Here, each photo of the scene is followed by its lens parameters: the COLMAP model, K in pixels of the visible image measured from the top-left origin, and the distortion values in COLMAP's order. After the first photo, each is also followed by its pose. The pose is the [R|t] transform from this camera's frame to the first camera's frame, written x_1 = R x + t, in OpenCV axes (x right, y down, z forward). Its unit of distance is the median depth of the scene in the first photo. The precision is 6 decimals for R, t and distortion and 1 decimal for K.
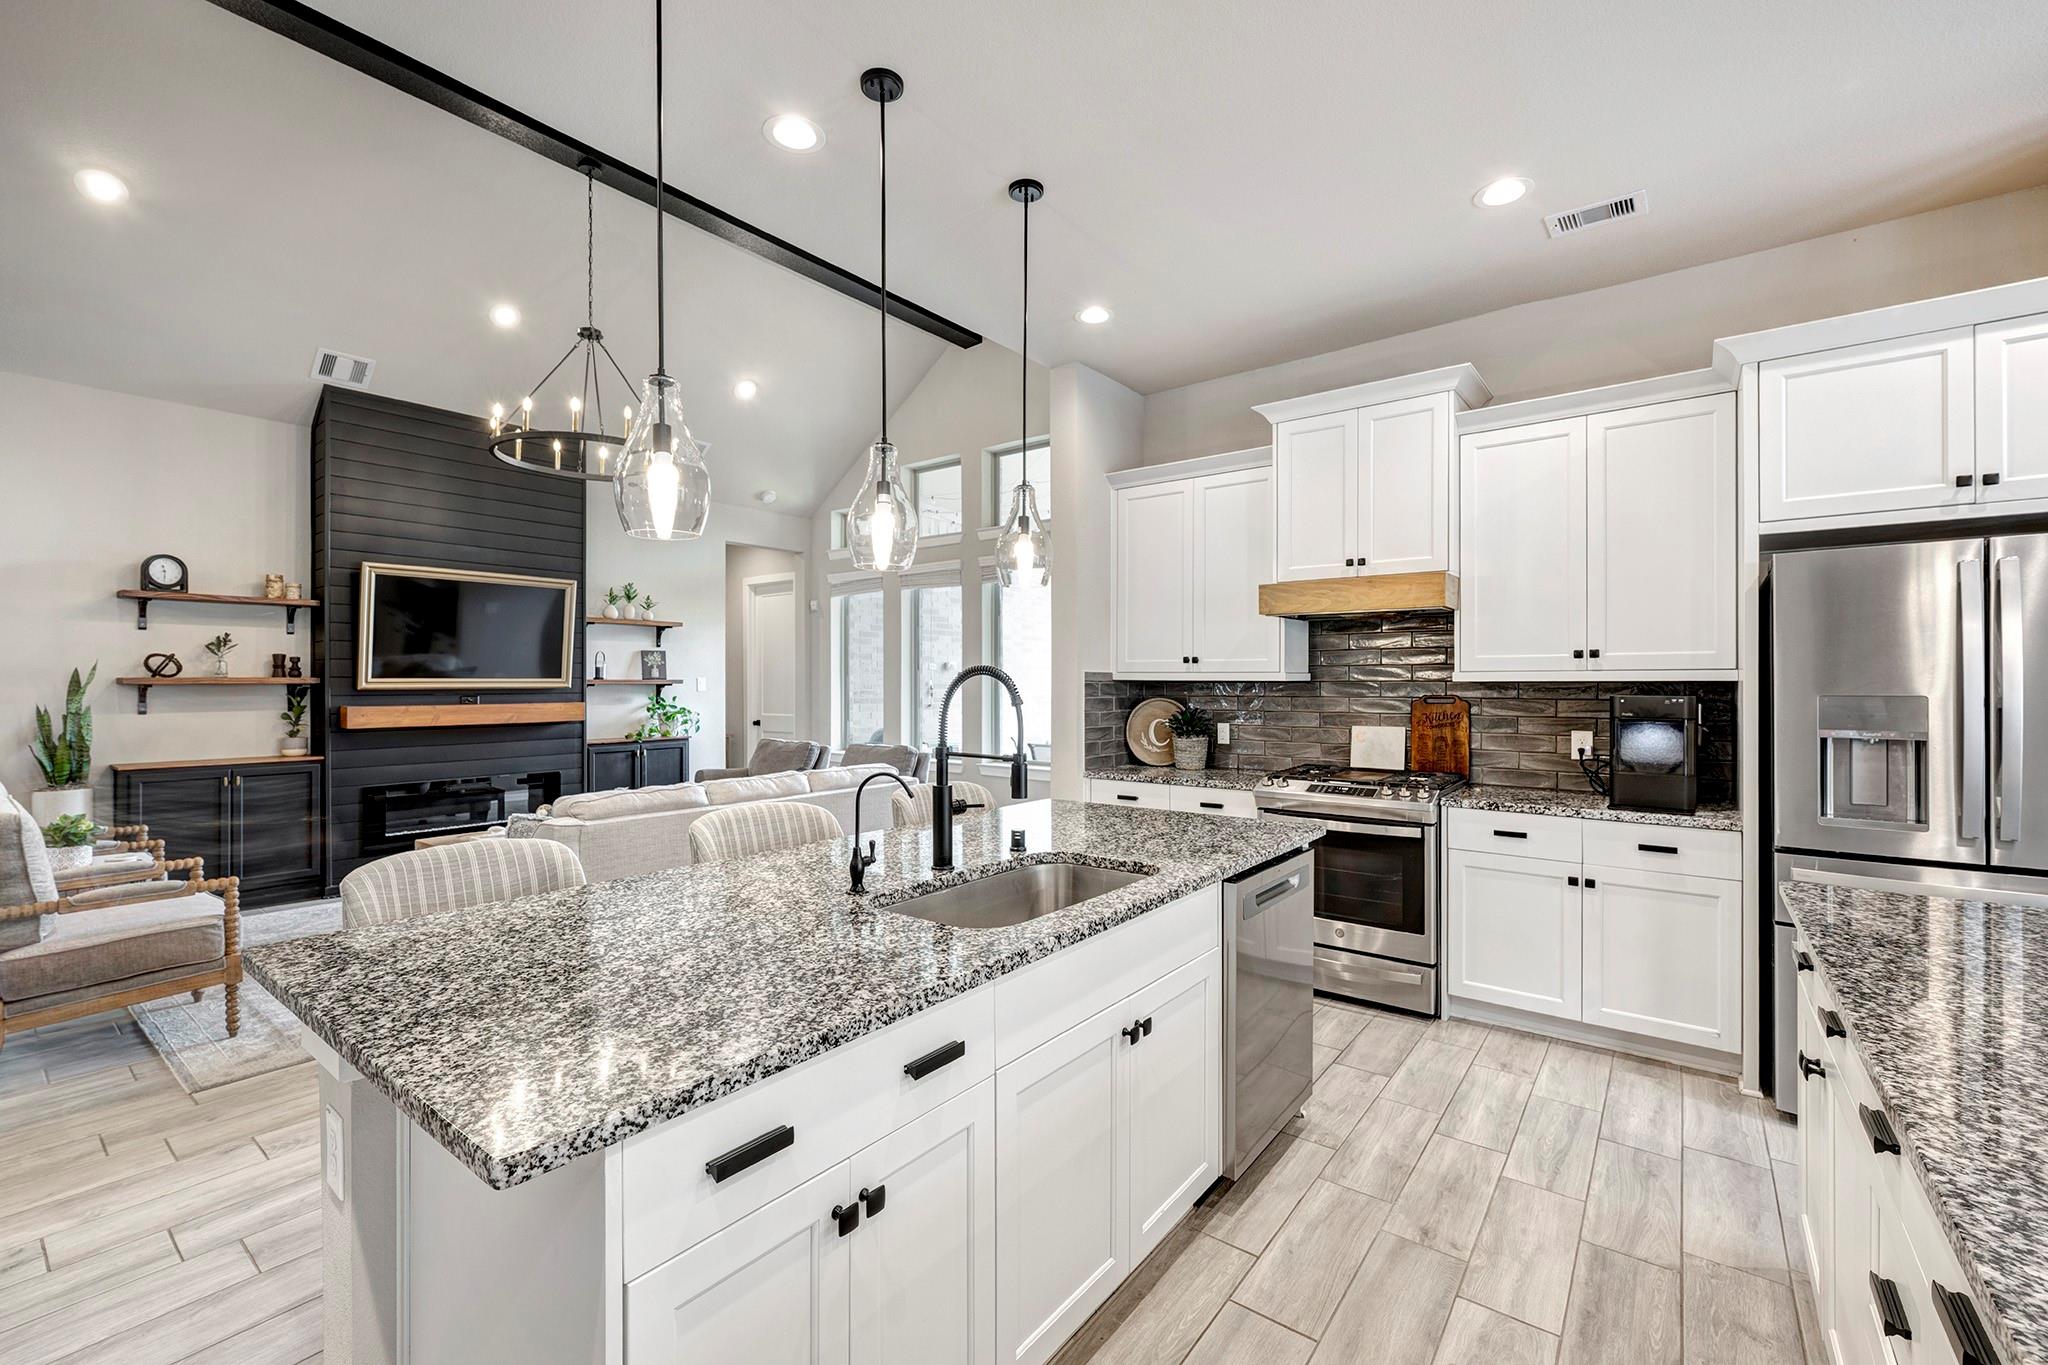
lens RADIAL K [[874.1, 0, 987.8], [0, 874.1, 682.5], [0, 0, 1]] dist [-0.000945, 0.000464]
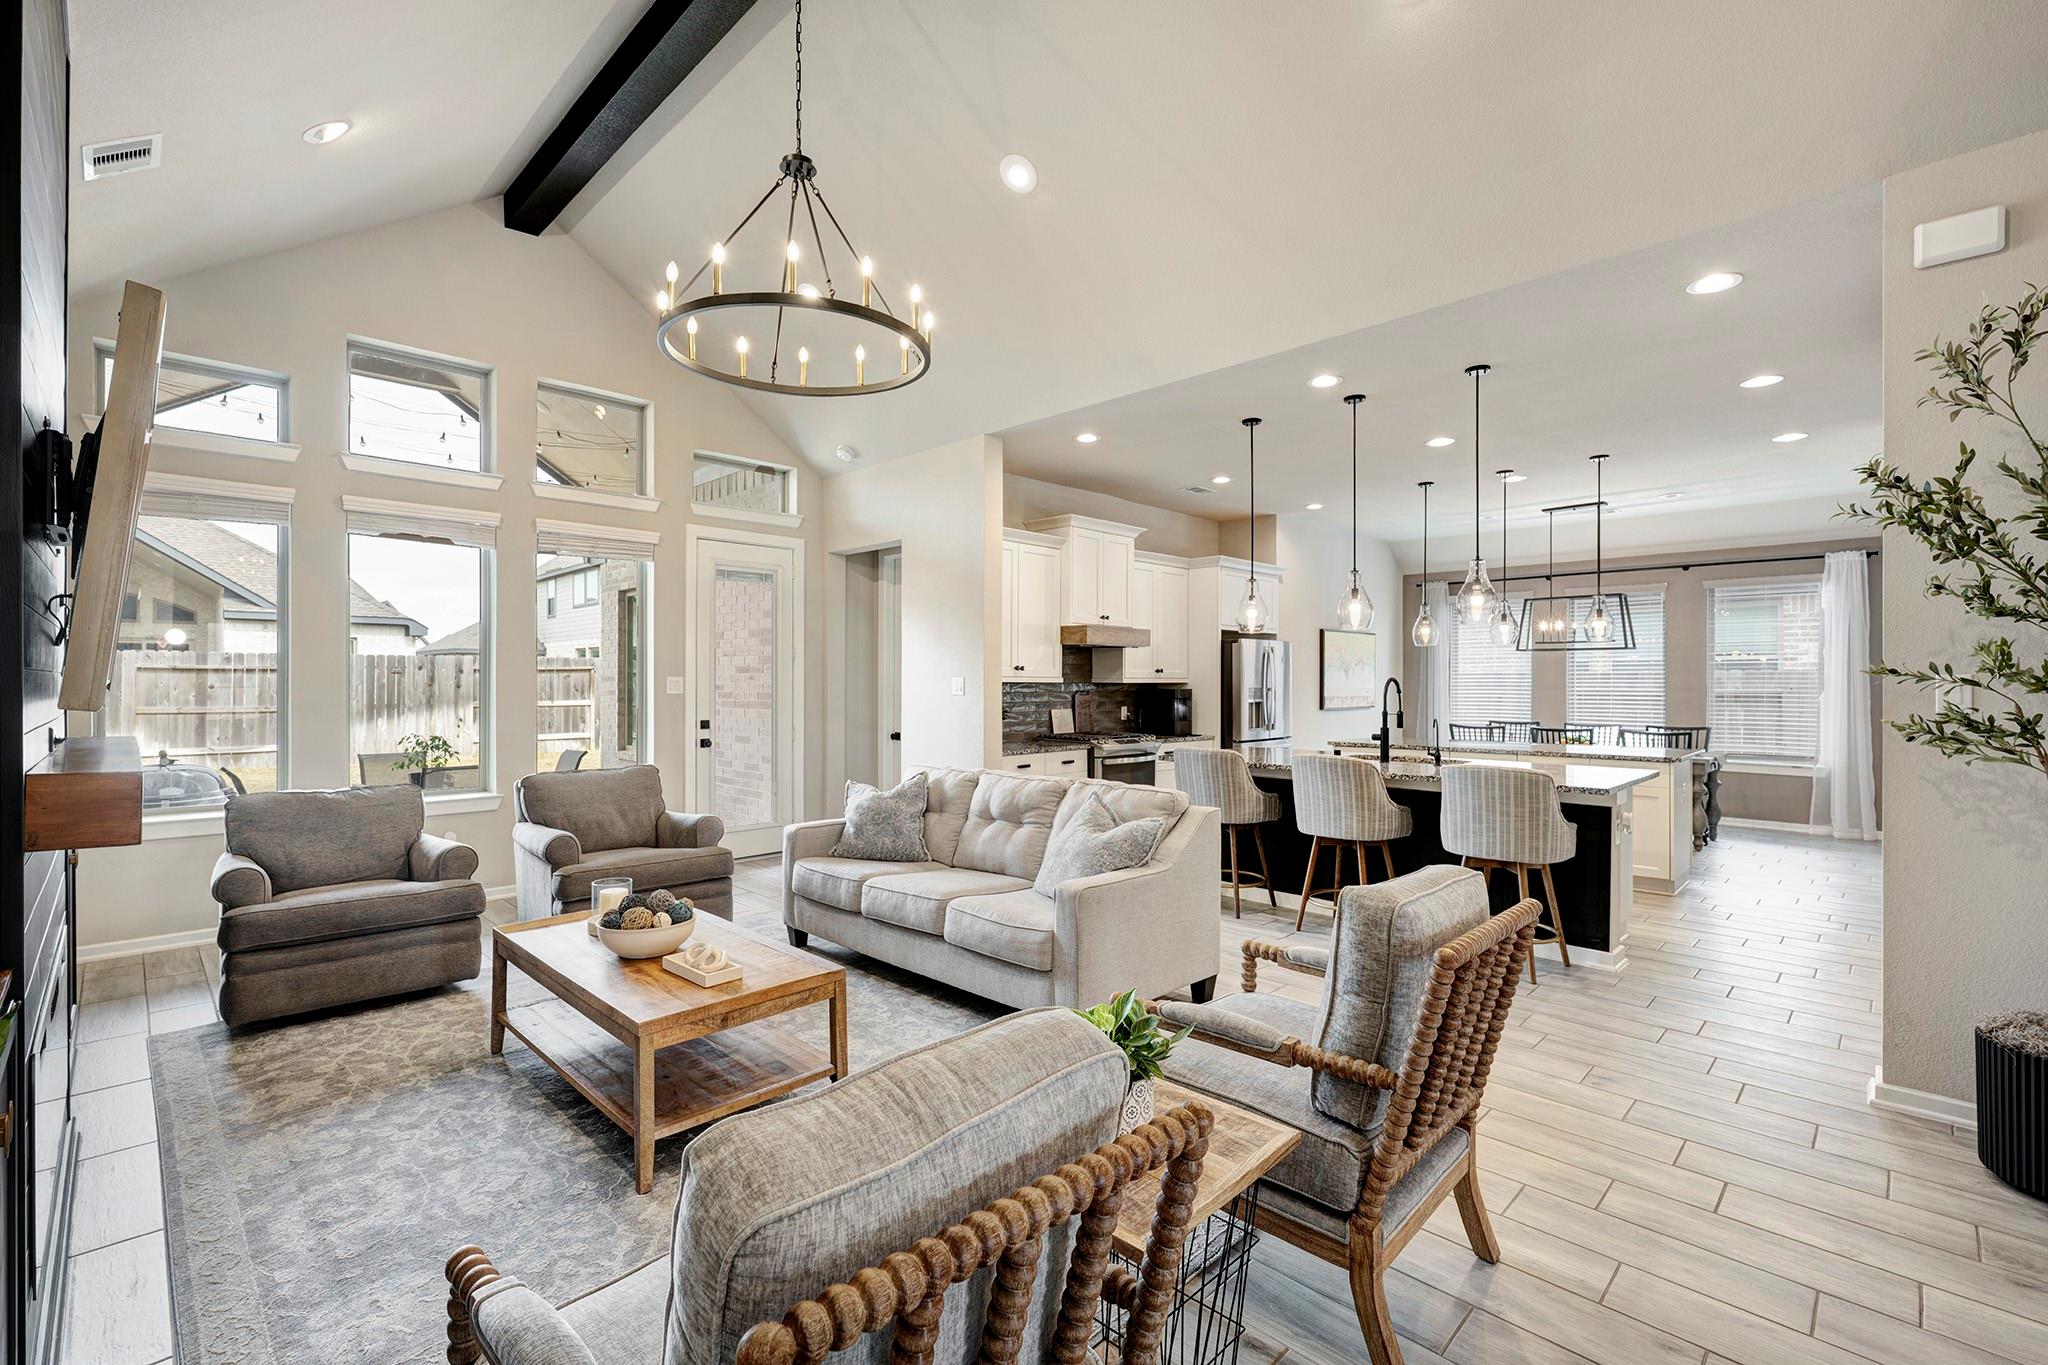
lens RADIAL K [[898.2, 0, 1038.3], [0, 898.2, 681.8], [0, 0, 1]] dist [-0.002173, 0.000185]
pose [[0.092247, 0.000333, 0.995736, -1.077673], [-0.000708, 1.000000, -0.000269, -0.002489], [-0.995736, -0.000681, 0.092247, 0.718867]]
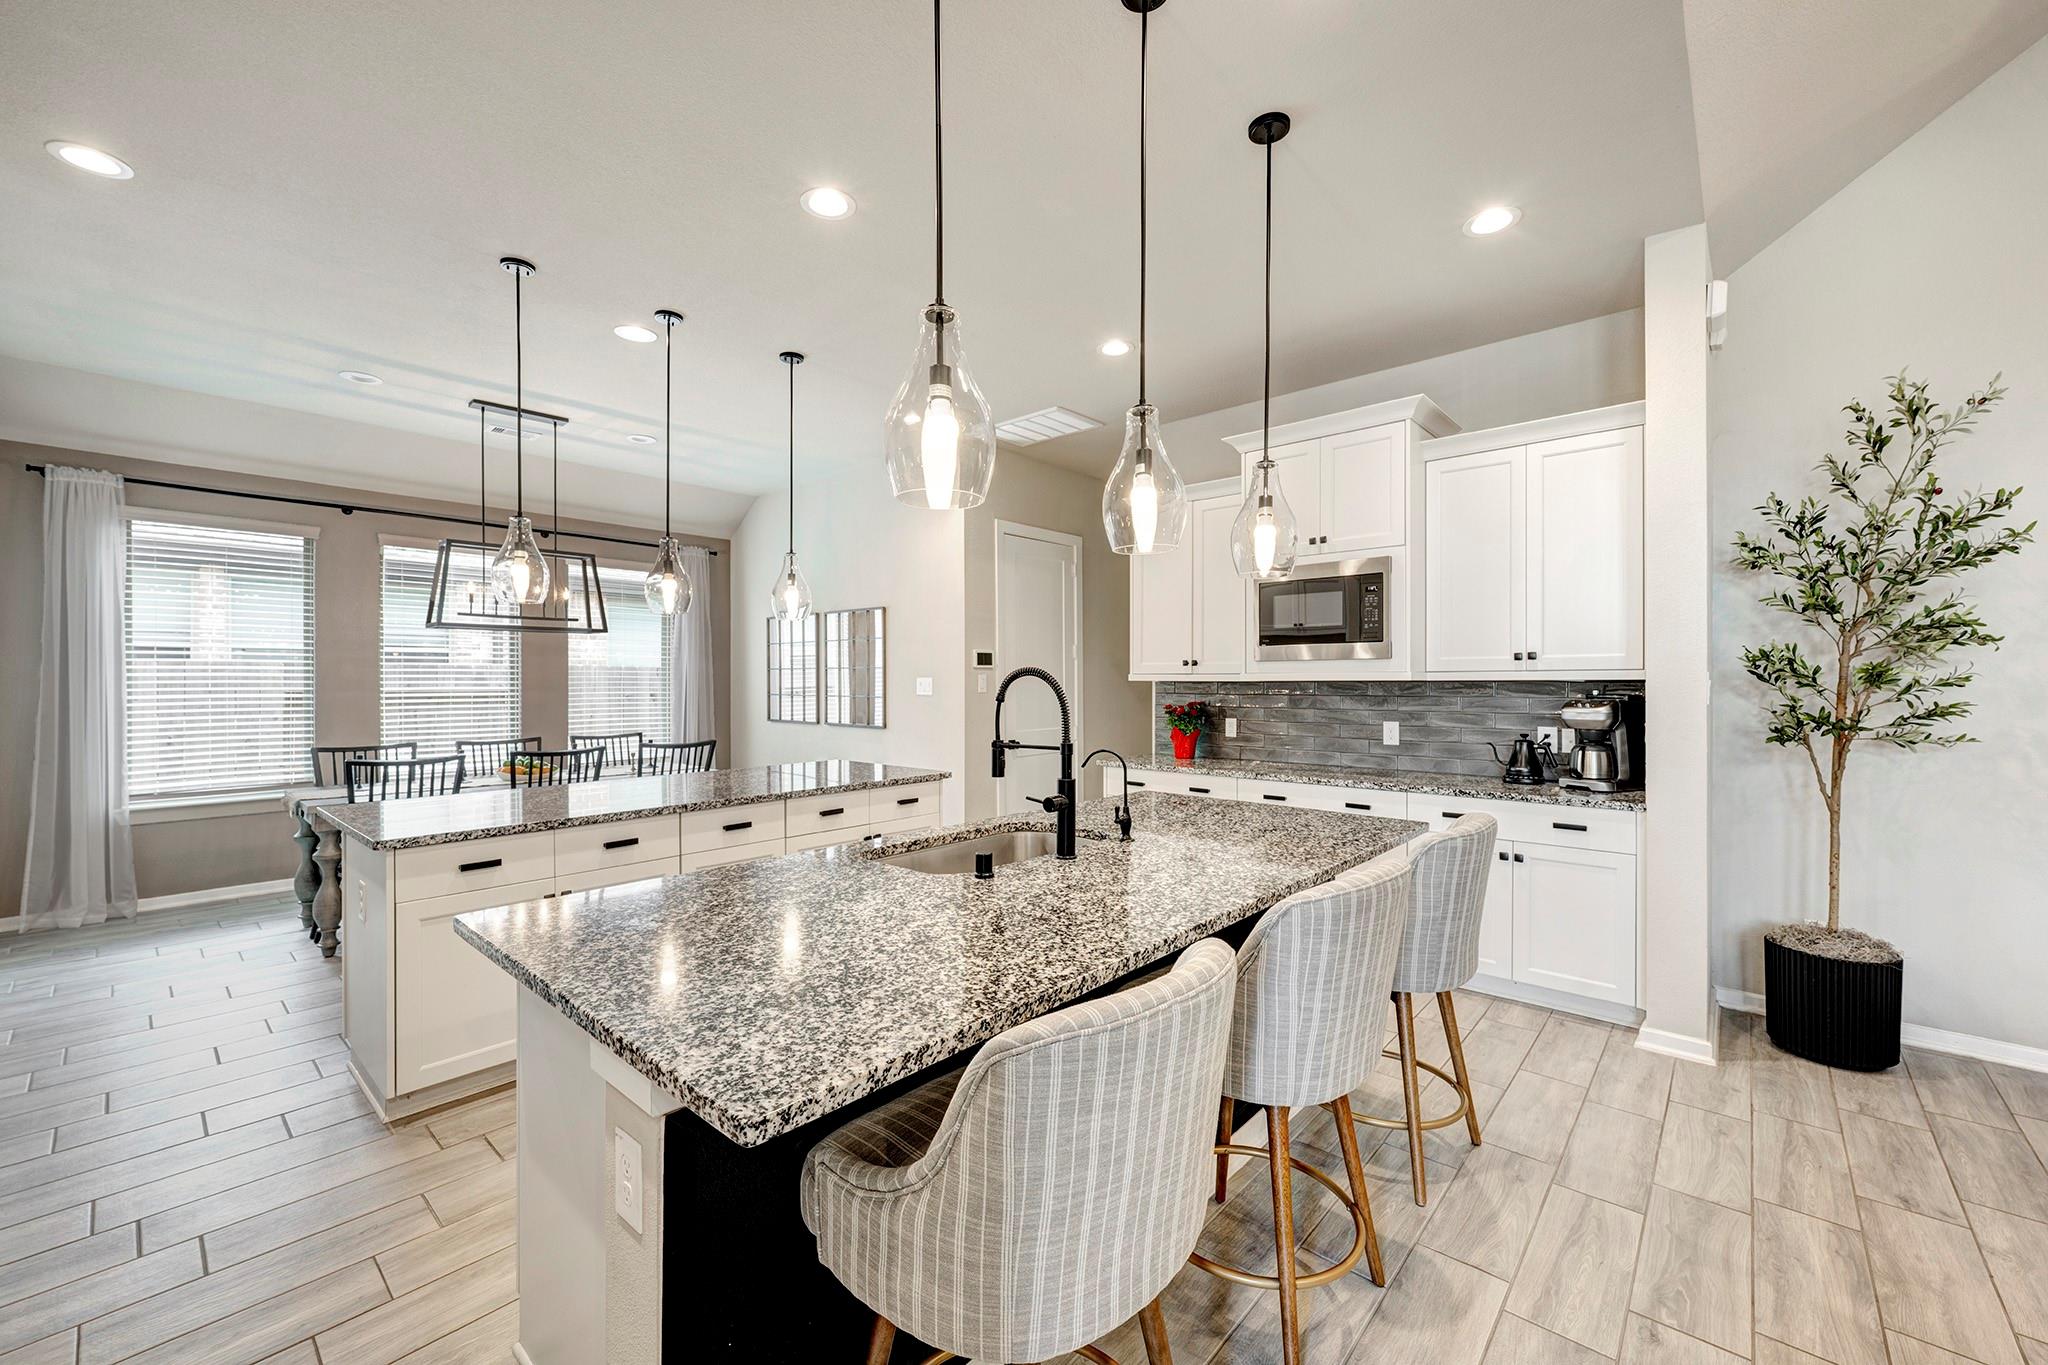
lens RADIAL K [[812.9, 0, 981.5], [0, 812.9, 682.2], [0, 0, 1]] dist [-0.000459, -0.000051]
pose [[-0.998314, 0.002847, 0.057981, -0.000808], [0.003234, 0.999973, 0.006581, -0.002802], [-0.057961, 0.006758, -0.998296, 0.836180]]
